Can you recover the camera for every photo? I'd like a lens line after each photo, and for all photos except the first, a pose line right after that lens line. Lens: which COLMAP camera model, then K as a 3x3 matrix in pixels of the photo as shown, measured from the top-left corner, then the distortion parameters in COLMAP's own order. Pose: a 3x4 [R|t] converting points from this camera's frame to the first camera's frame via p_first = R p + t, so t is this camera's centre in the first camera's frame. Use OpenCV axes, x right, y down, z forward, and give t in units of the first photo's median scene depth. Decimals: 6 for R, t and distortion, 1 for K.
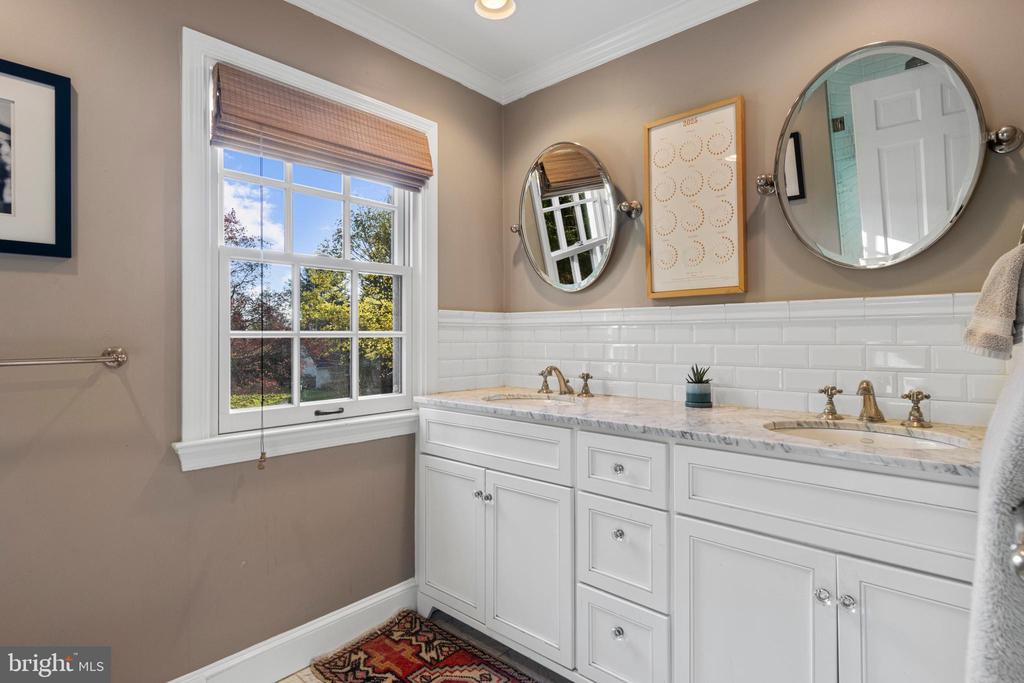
lens RADIAL K [[525.3, 0, 513.0], [0, 525.3, 337.8], [0, 0, 1]] dist [0.013685, -0.004999]
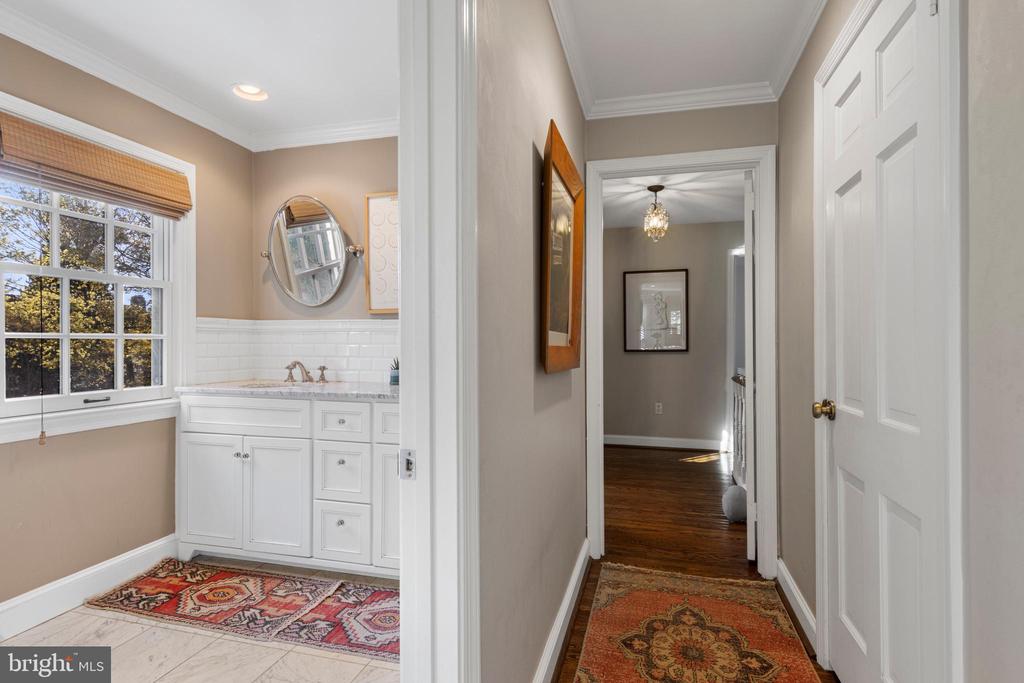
lens RADIAL K [[525.3, 0, 513.2], [0, 525.3, 341.0], [0, 0, 1]] dist [0.013685, -0.004999]
pose [[0.891370, 0.003696, 0.453261, -0.044863], [-0.002373, 0.999991, -0.003488, 0.005786], [-0.453269, 0.002034, 0.891371, -0.493412]]
